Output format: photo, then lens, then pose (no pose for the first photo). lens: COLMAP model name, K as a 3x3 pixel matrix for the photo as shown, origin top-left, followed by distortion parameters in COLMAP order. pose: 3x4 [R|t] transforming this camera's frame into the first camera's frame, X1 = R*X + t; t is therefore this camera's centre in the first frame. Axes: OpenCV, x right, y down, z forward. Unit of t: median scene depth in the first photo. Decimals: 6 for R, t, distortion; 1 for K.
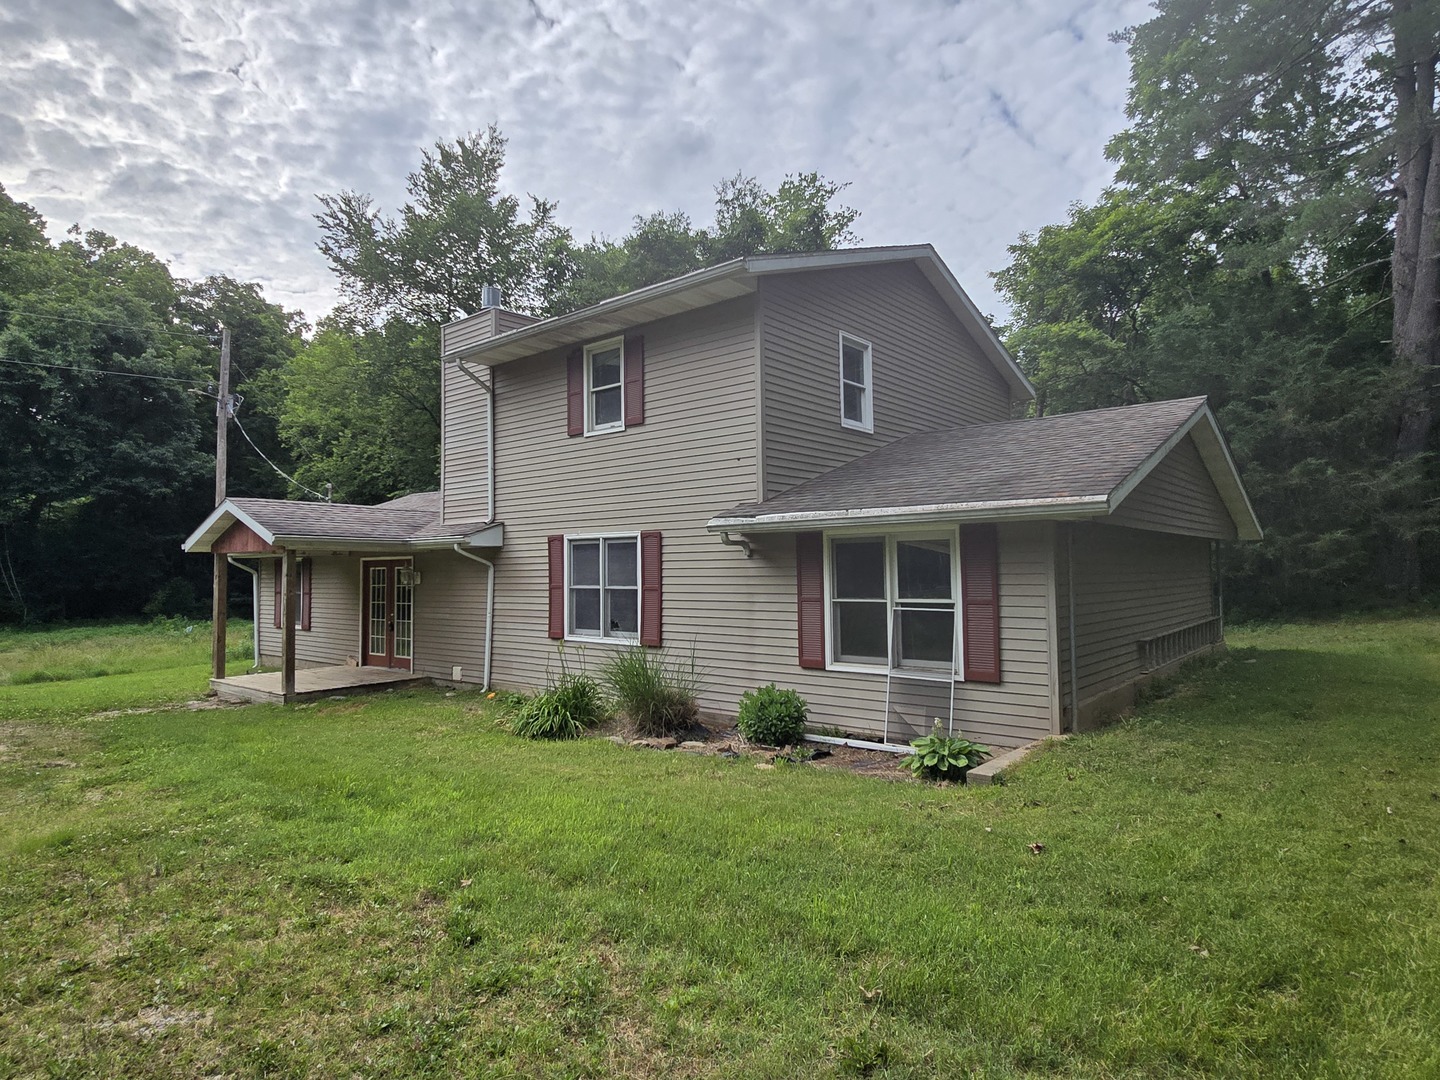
lens RADIAL K [[816.0, 0, 720.0], [0, 816.0, 540.0], [0, 0, 1]] dist [-0.000773, 0.000007]
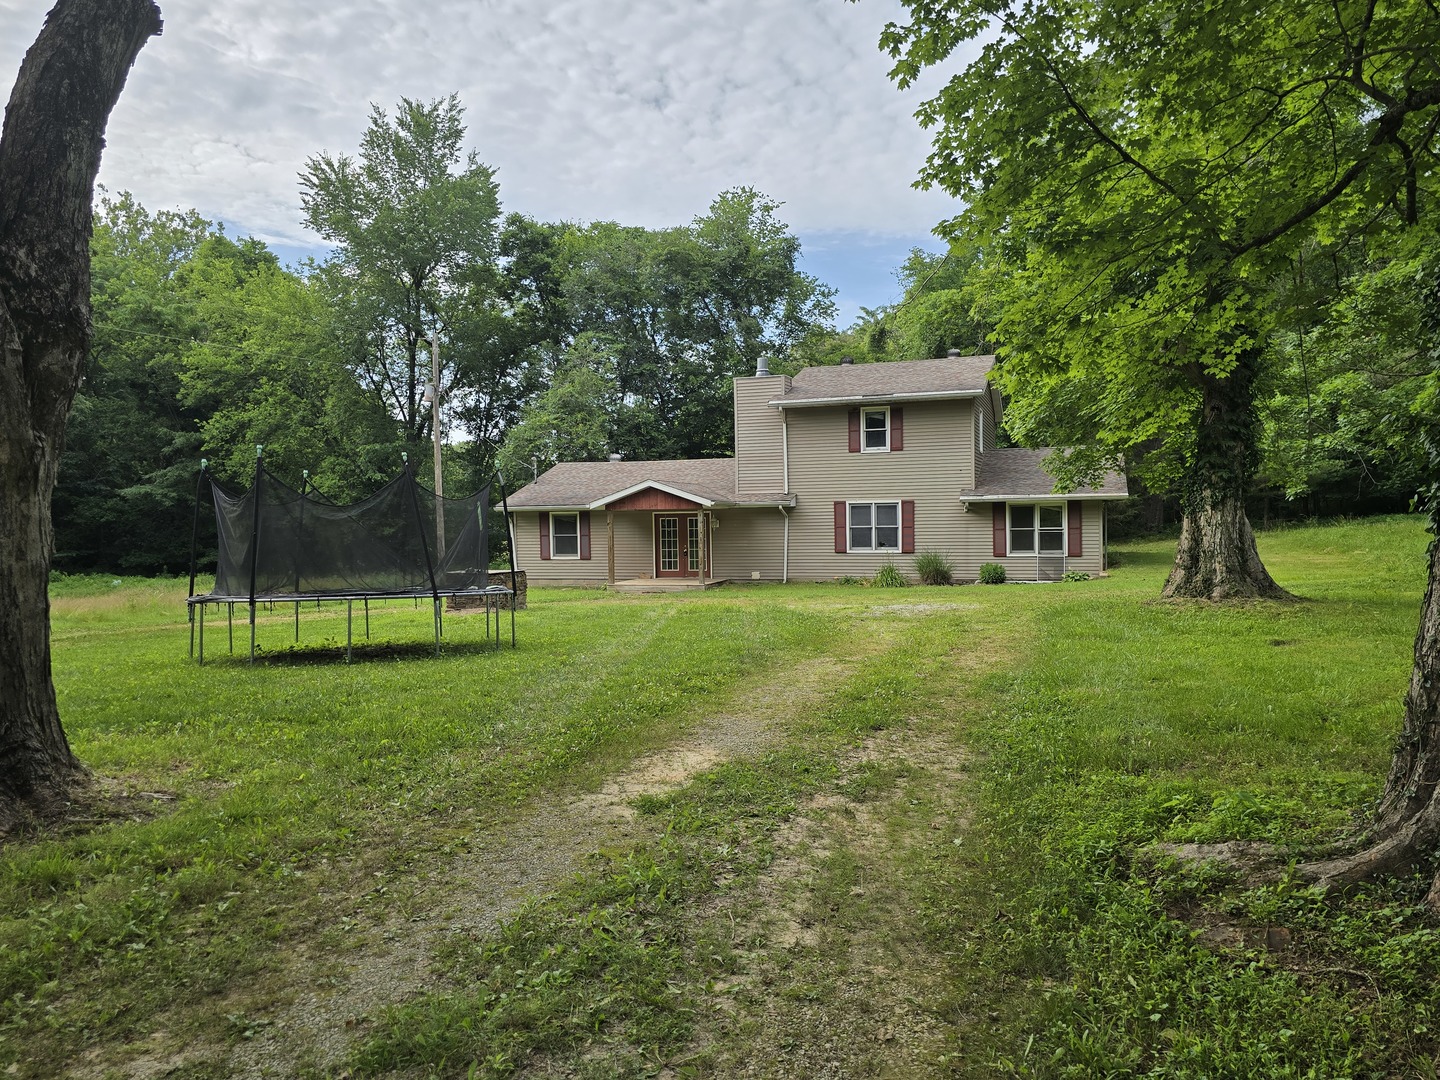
lens RADIAL K [[1055.3, 0, 720.0], [0, 1055.3, 540.0], [0, 0, 1]] dist [0.039180, -0.002552]
pose [[0.936213, -0.010049, 0.351288, -1.478030], [-0.008806, 0.998607, 0.052033, -0.045053], [-0.351322, -0.051808, 0.934820, -1.406691]]
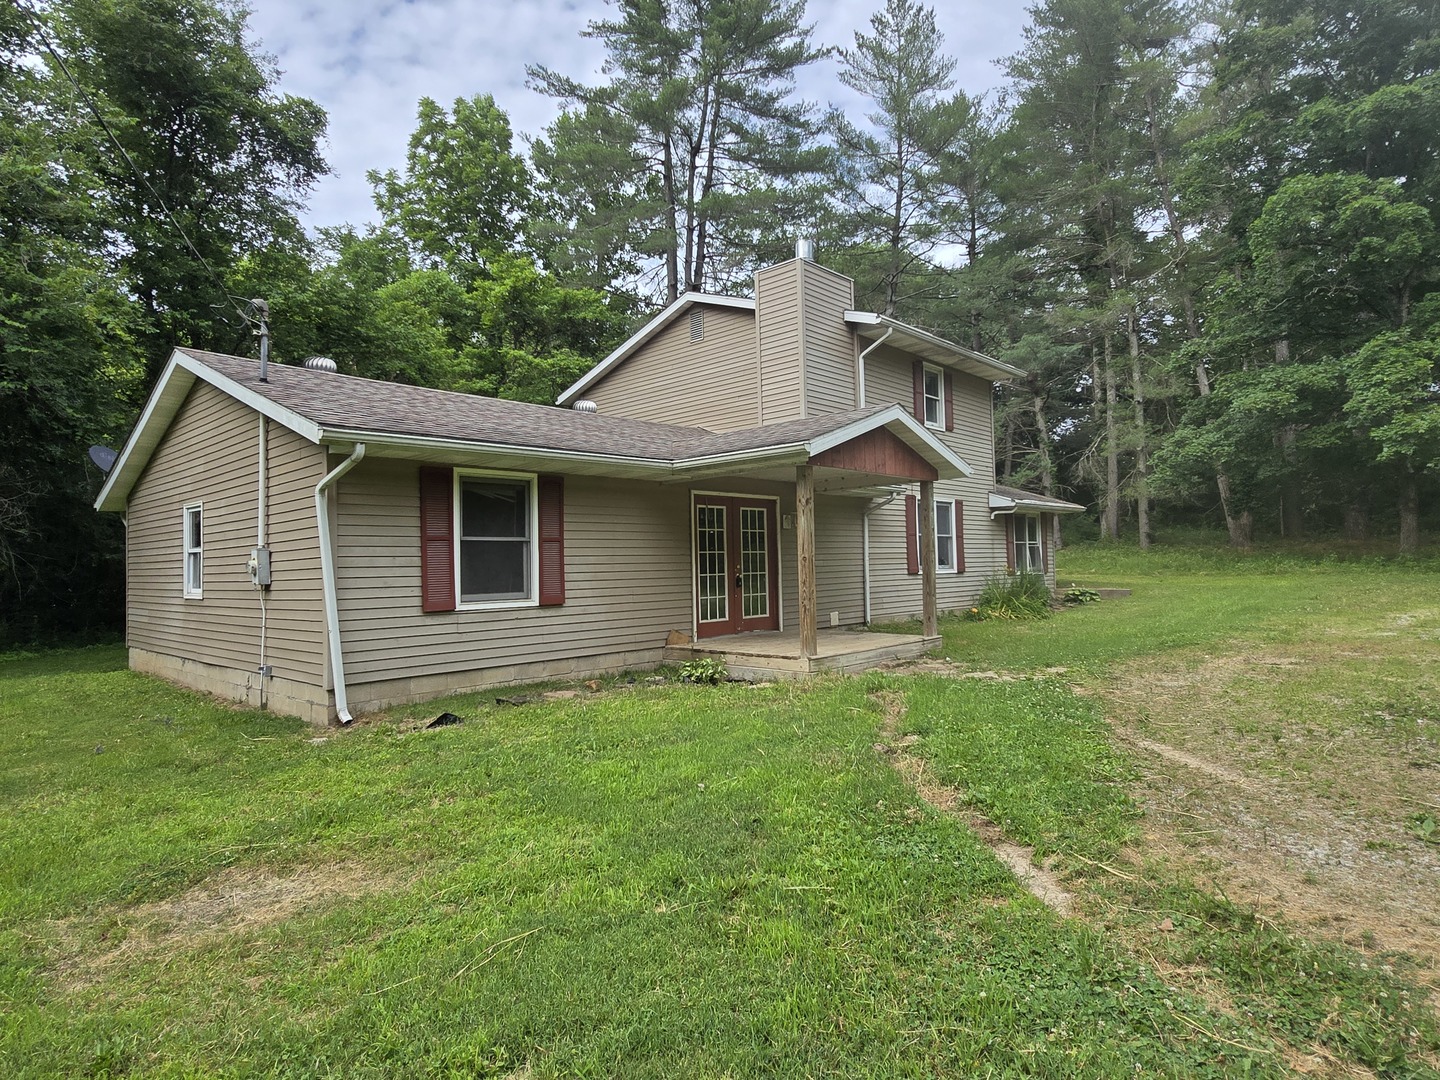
lens RADIAL K [[816.0, 0, 720.0], [0, 816.0, 540.0], [0, 0, 1]] dist [-0.000773, 0.000007]
pose [[0.048732, 0.043707, 0.997855, -1.617874], [-0.014535, 0.998967, -0.043046, 0.135701], [-0.998706, -0.012407, 0.049317, 1.323482]]
